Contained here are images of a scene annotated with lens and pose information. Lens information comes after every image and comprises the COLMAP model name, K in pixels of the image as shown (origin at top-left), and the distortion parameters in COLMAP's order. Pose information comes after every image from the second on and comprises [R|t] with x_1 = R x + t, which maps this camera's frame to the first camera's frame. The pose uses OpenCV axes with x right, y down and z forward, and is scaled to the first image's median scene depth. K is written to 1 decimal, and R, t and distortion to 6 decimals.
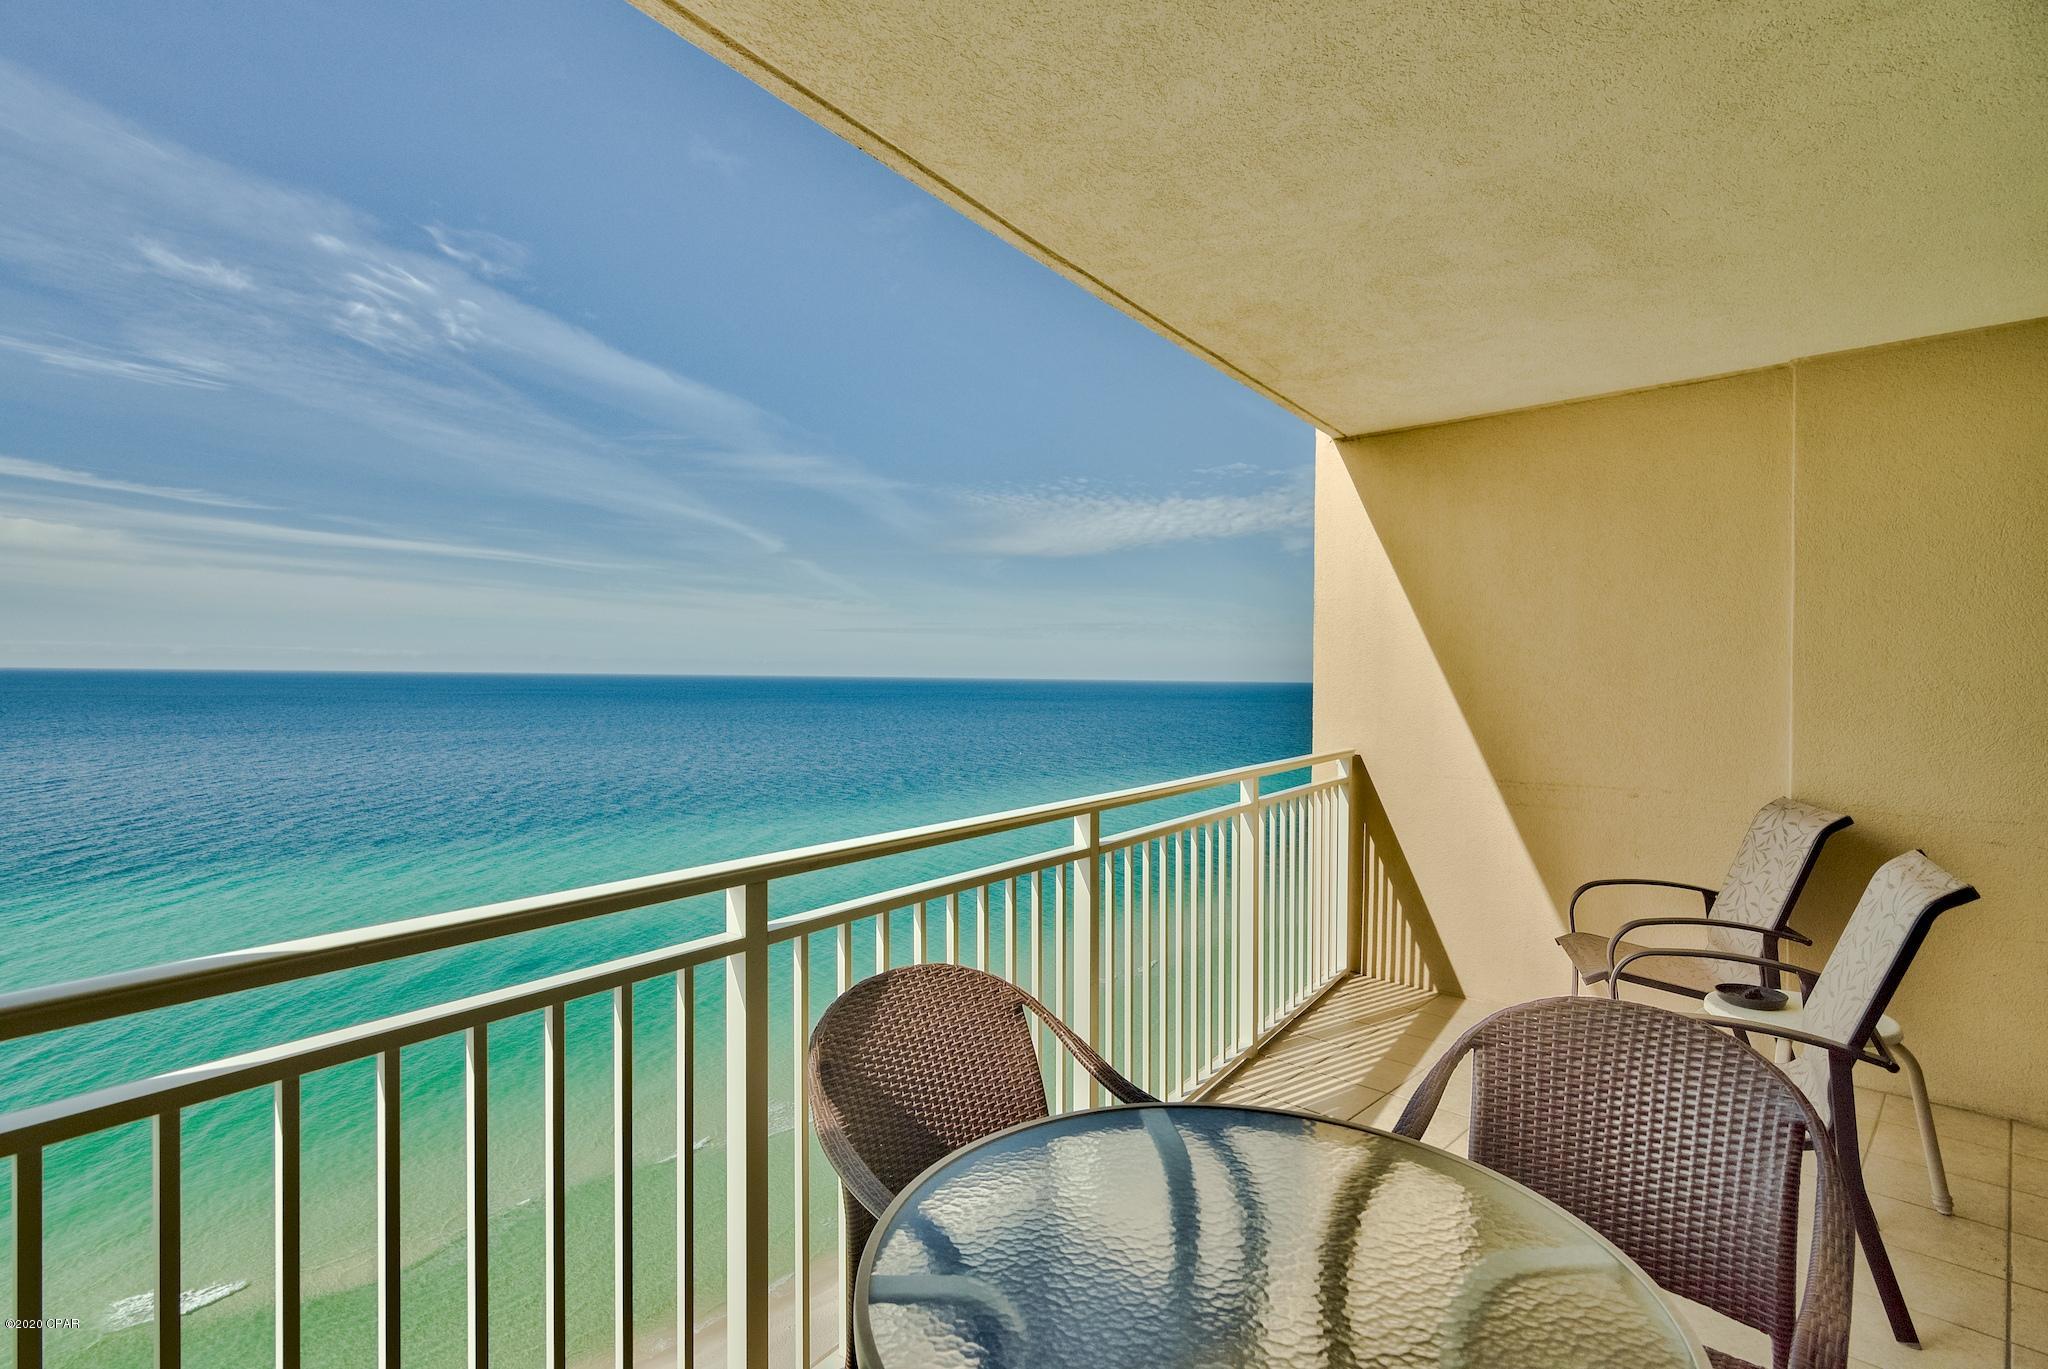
lens RADIAL K [[1027.9, 0, 1065.4], [0, 1027.9, 691.5], [0, 0, 1]] dist [-0.001512, 0.000063]
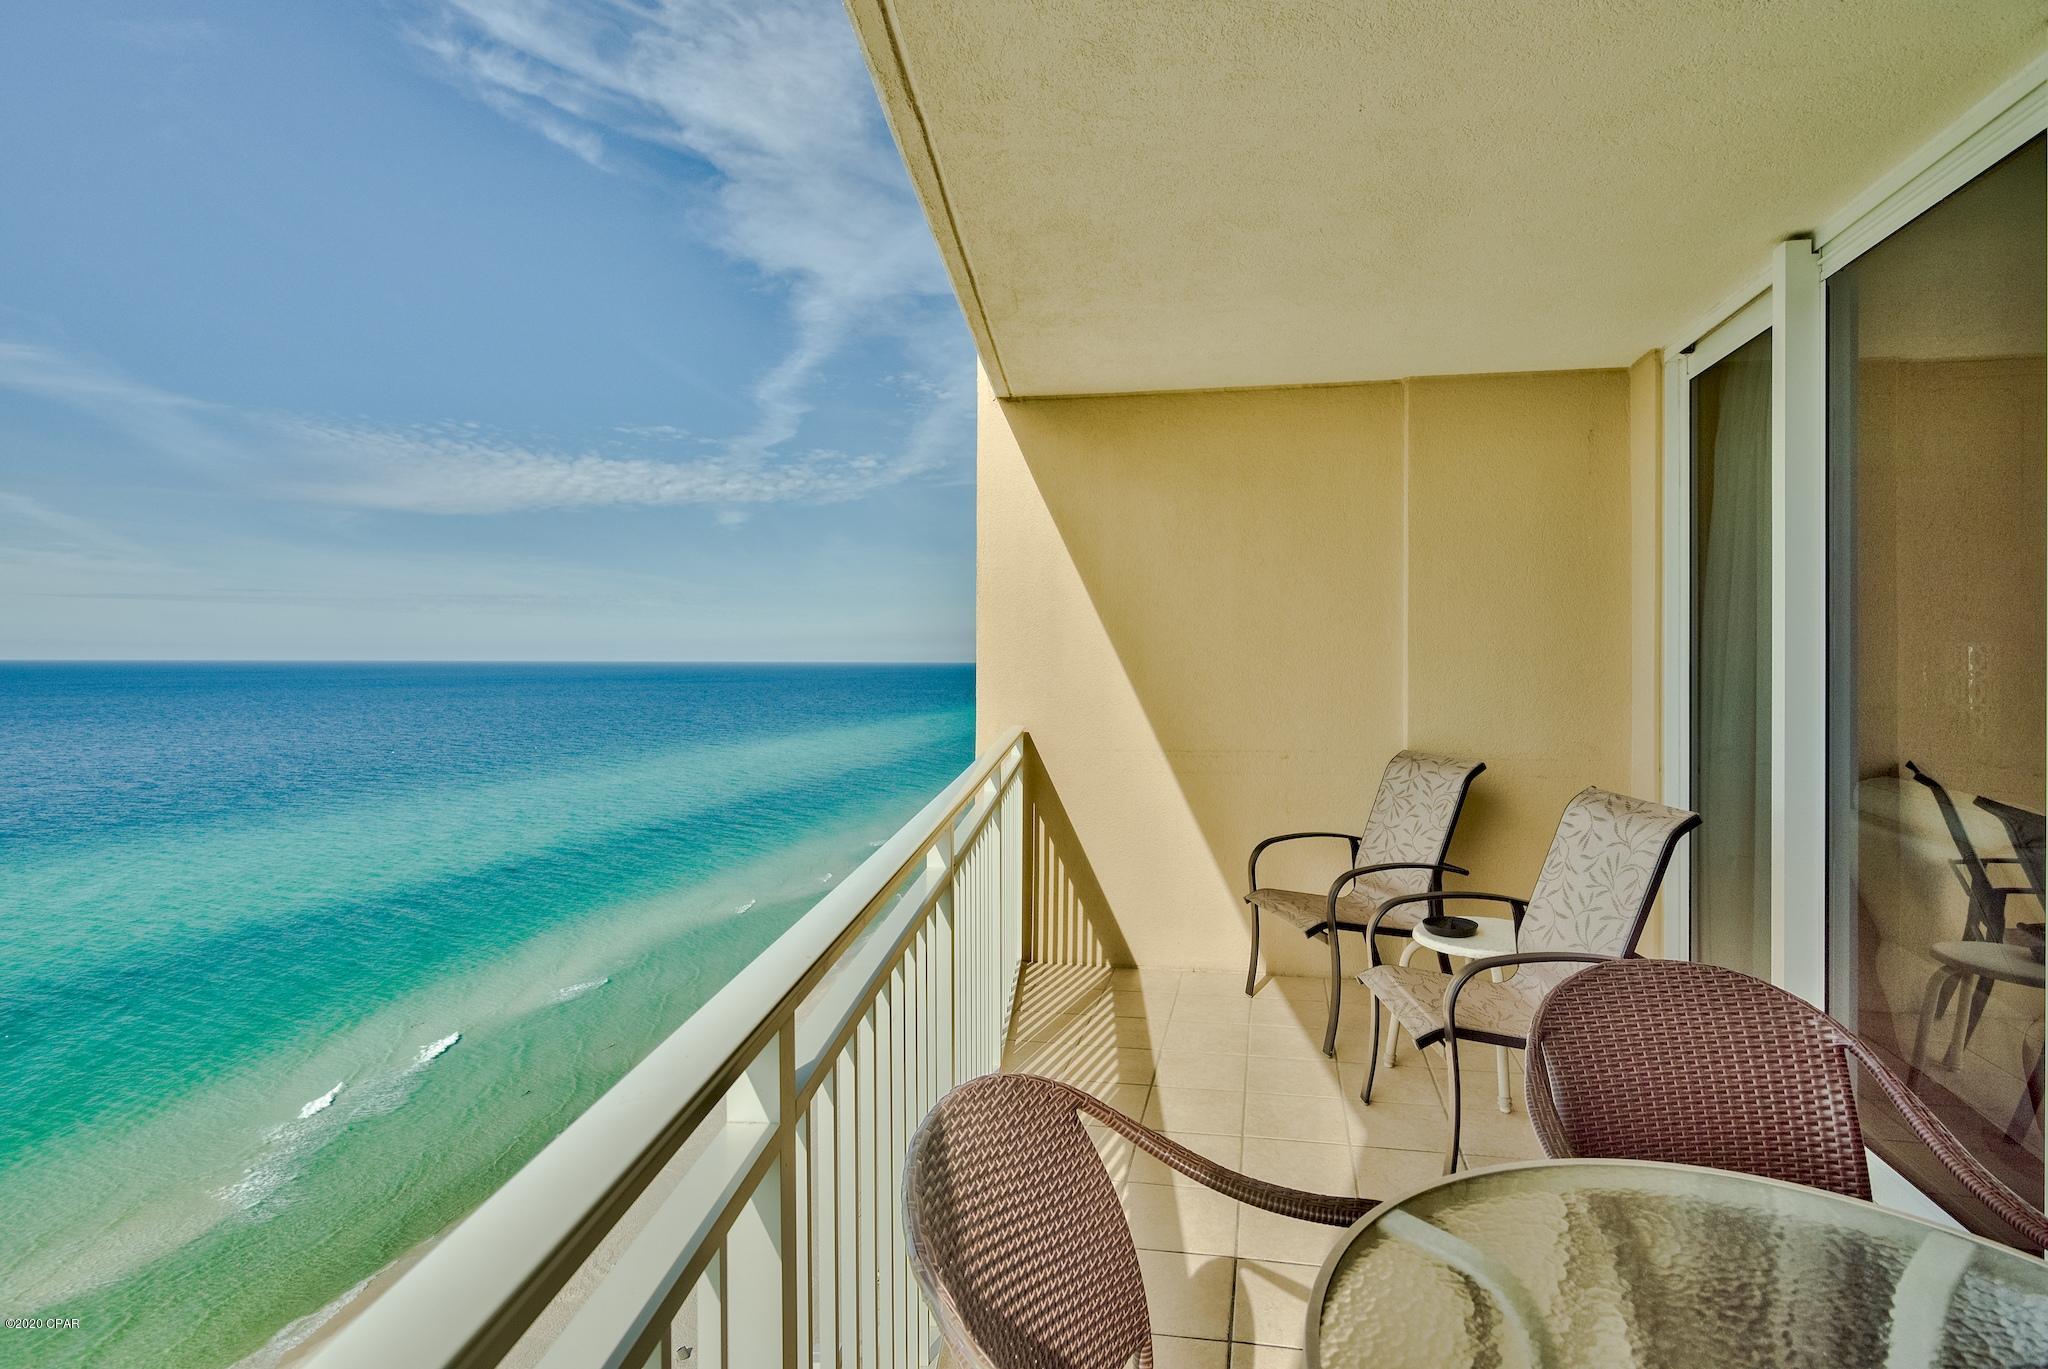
lens RADIAL K [[1000.7, 0, 1023.9], [0, 1000.7, 674.8], [0, 0, 1]] dist [0.001774, -0.000194]
pose [[0.833189, -0.018701, 0.552672, -0.224624], [0.016537, 0.999824, 0.008900, -0.000374], [-0.552741, 0.001724, 0.833352, 0.222545]]
